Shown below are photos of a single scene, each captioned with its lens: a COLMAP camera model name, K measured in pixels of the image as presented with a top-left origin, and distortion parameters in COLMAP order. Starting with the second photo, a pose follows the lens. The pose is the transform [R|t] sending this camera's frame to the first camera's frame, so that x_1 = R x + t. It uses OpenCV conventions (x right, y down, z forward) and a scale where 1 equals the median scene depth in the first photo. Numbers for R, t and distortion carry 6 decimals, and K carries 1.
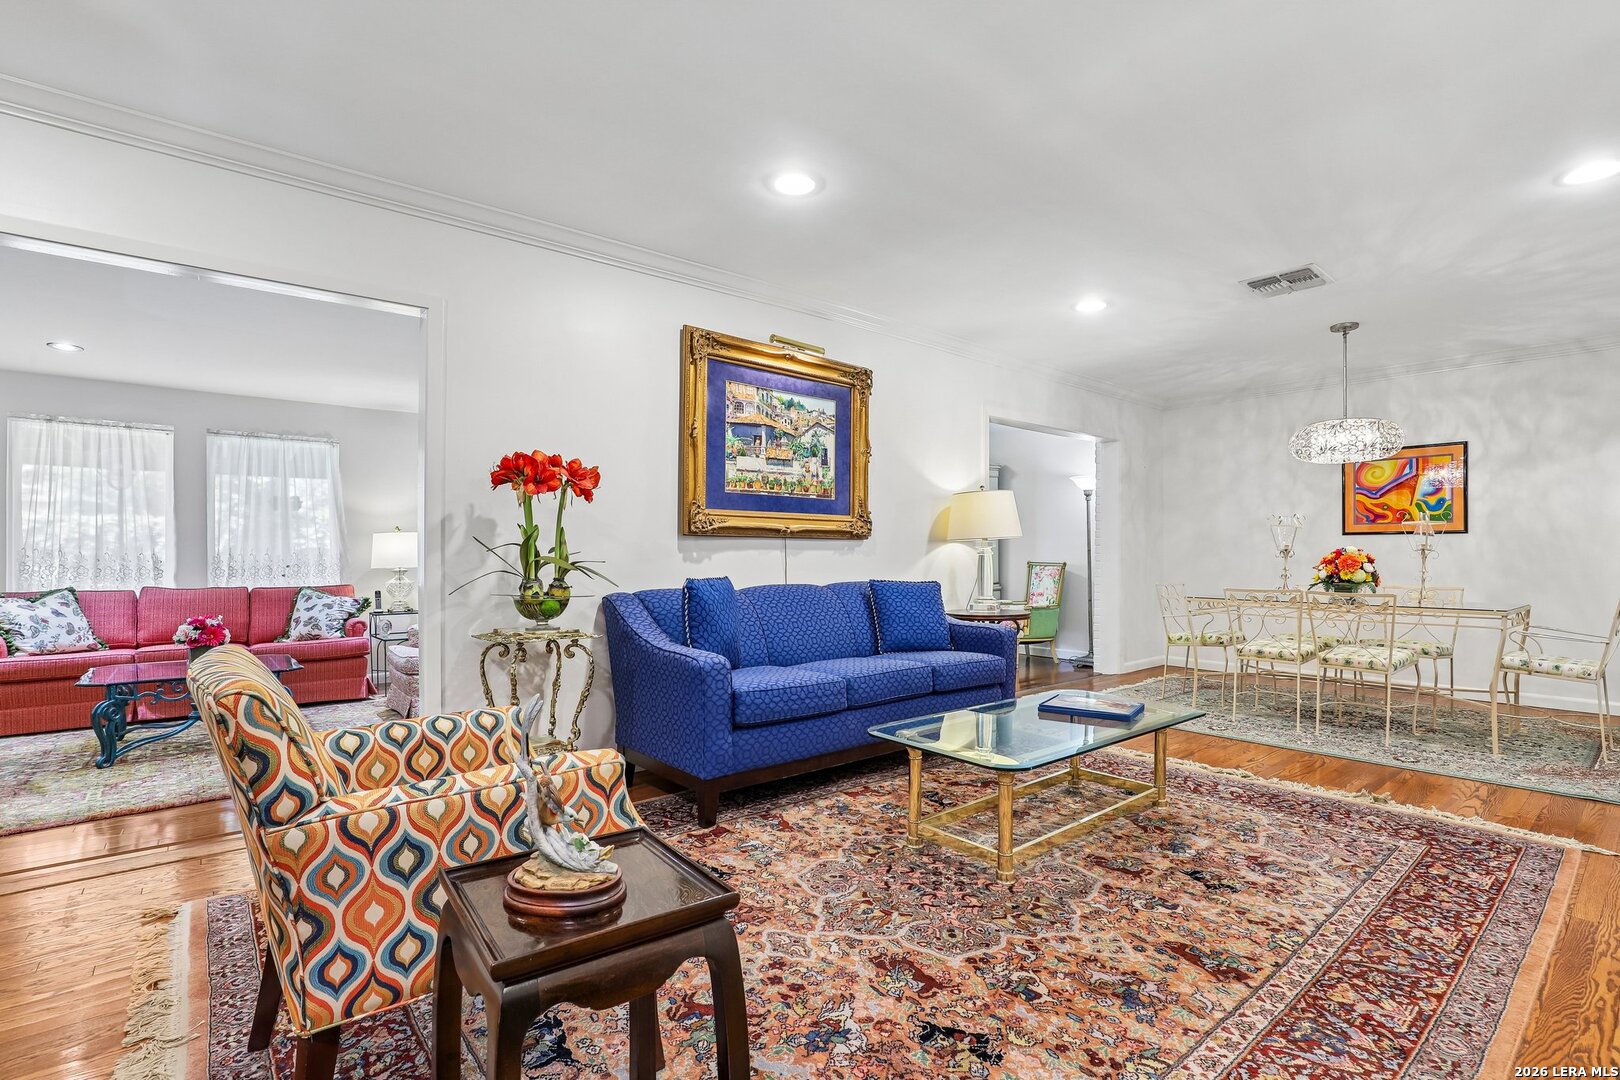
lens RADIAL K [[740.2, 0, 824.8], [0, 740.2, 550.4], [0, 0, 1]] dist [-0.020269, 0.005913]
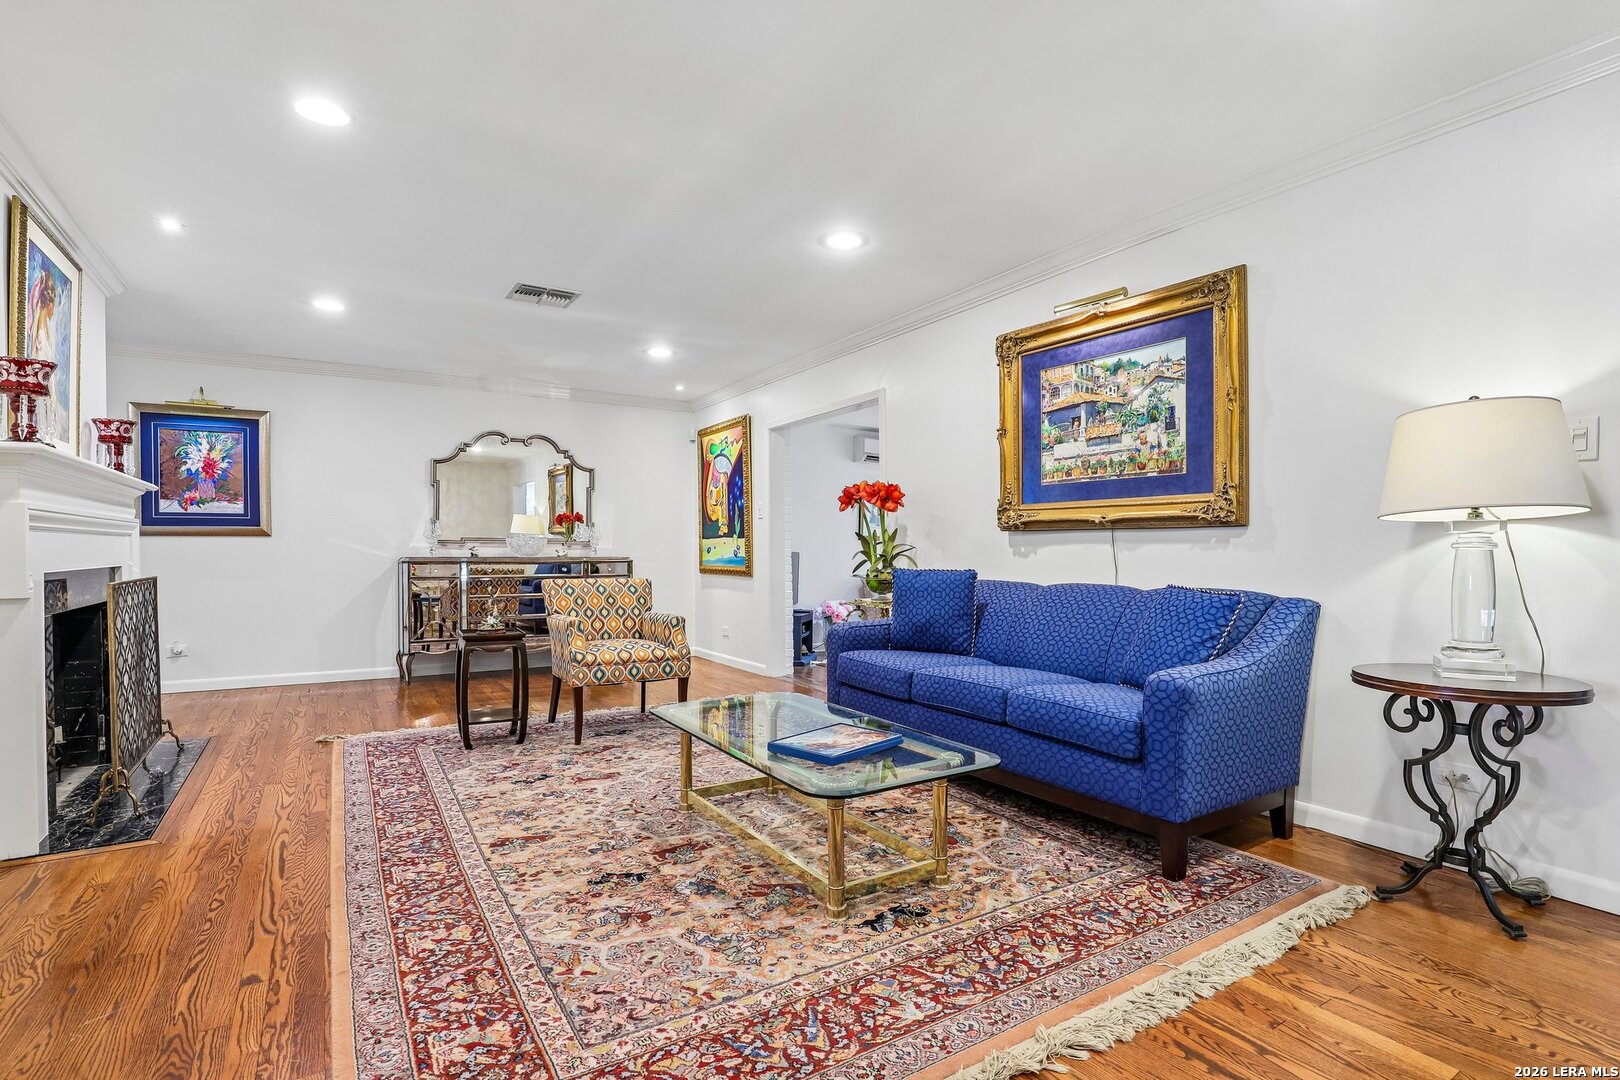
lens RADIAL K [[773.0, 0, 839.3], [0, 773.0, 560.4], [0, 0, 1]] dist [-0.035212, 0.001673]
pose [[-0.111073, 0.010153, -0.993760, 1.373216], [0.002416, 0.999948, 0.009946, 0.014674], [0.993809, -0.001297, -0.111091, 1.284820]]
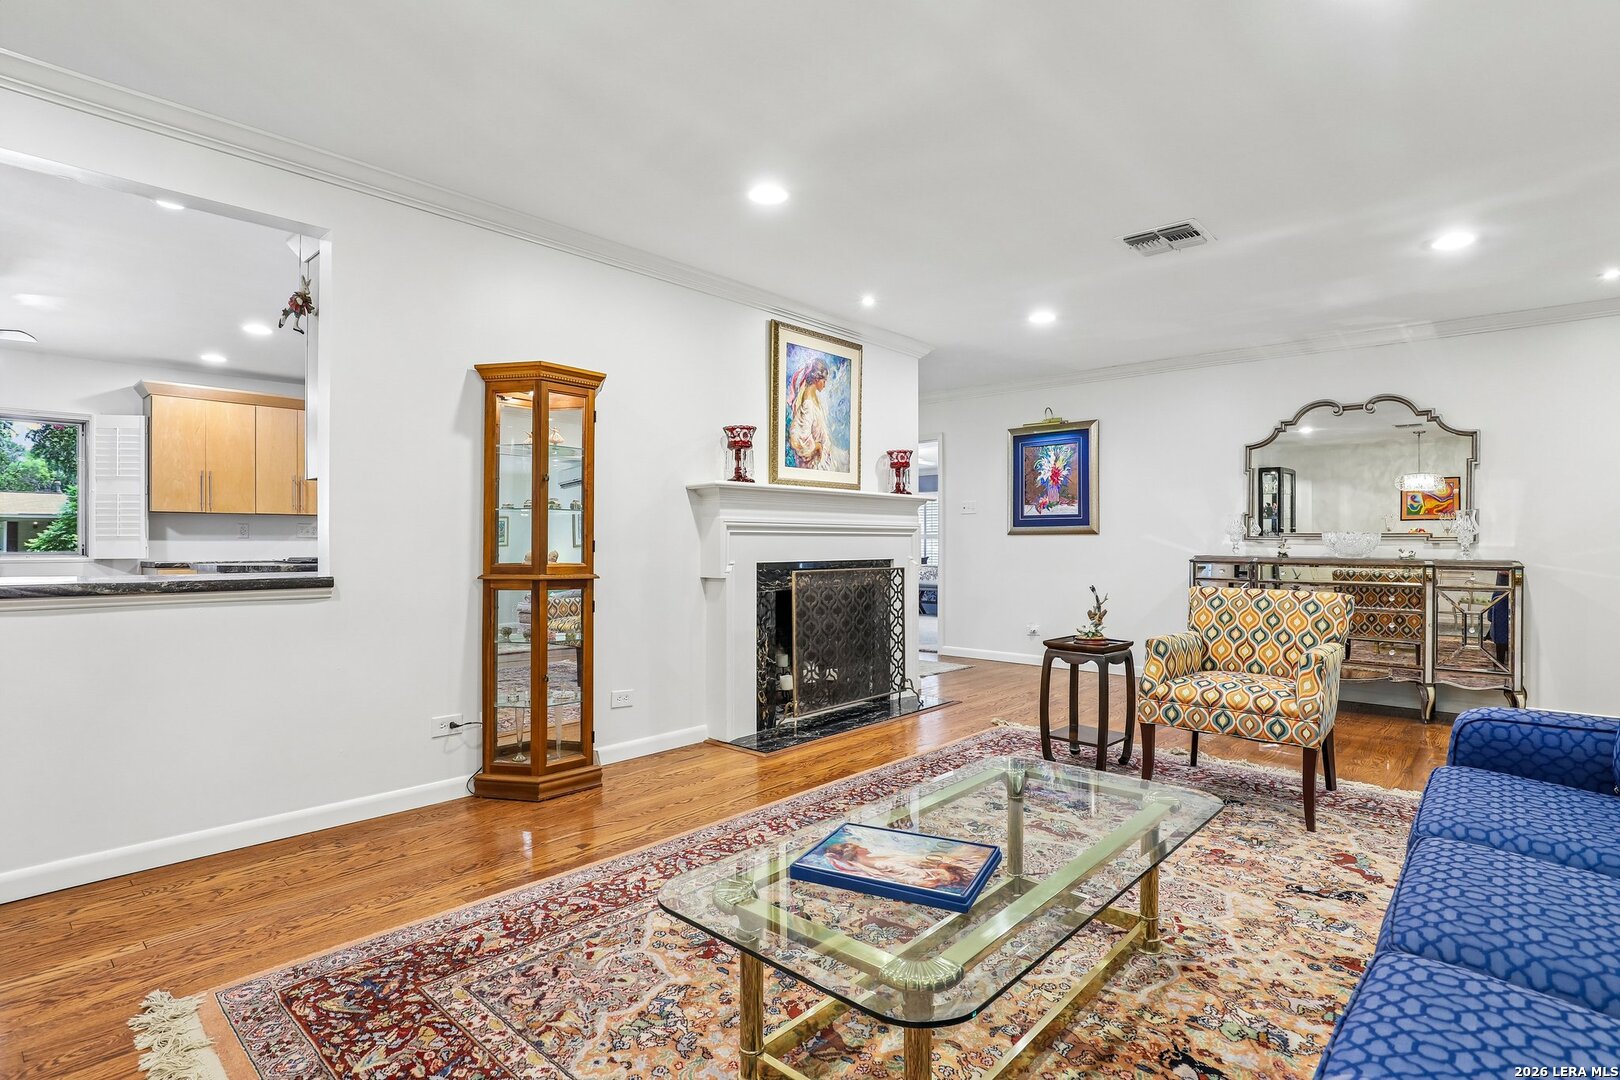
lens RADIAL K [[806.1, 0, 827.1], [0, 806.1, 545.0], [0, 0, 1]] dist [-0.024501, -0.001170]
pose [[-0.988709, -0.004965, -0.149768, 0.576586], [-0.005075, 0.999987, 0.000353, -0.000152], [0.149764, 0.001109, -0.988721, 1.792170]]
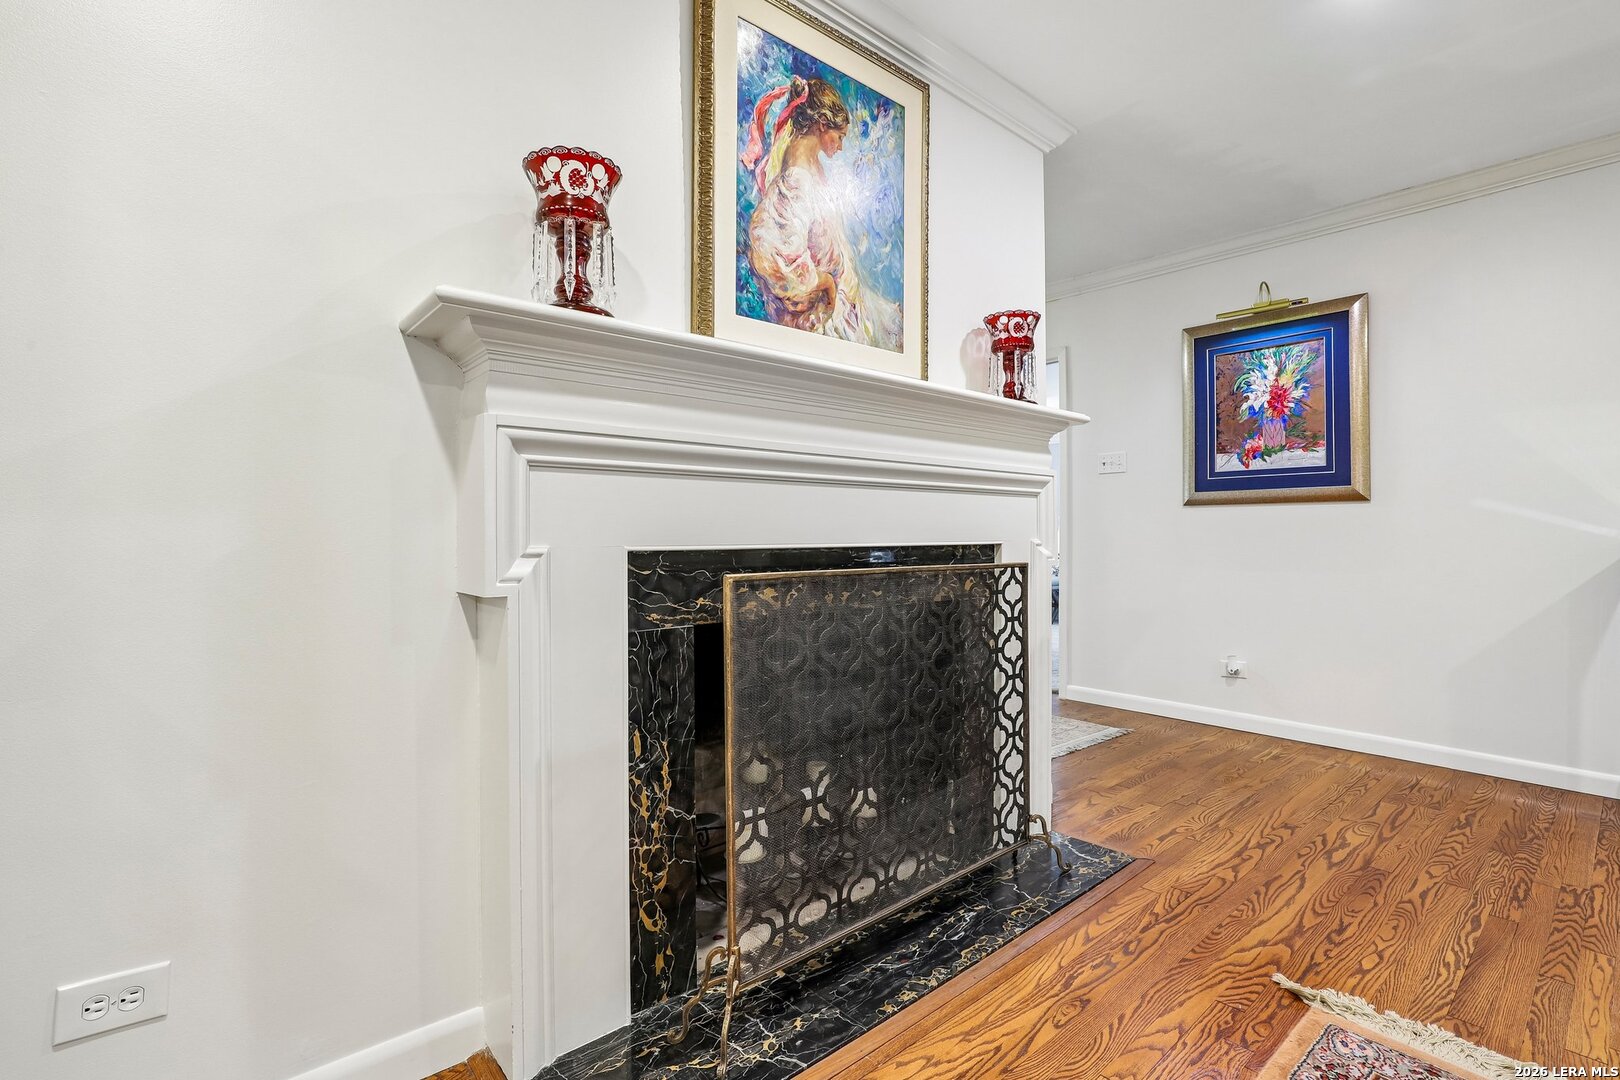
lens RADIAL K [[740.2, 0, 811.6], [0, 740.2, 526.8], [0, 0, 1]] dist [-0.020269, 0.005913]
pose [[-0.999828, -0.005262, -0.017777, 0.334905], [-0.005082, 0.999935, -0.010159, 0.025784], [0.017829, -0.010067, -0.999790, 0.632697]]
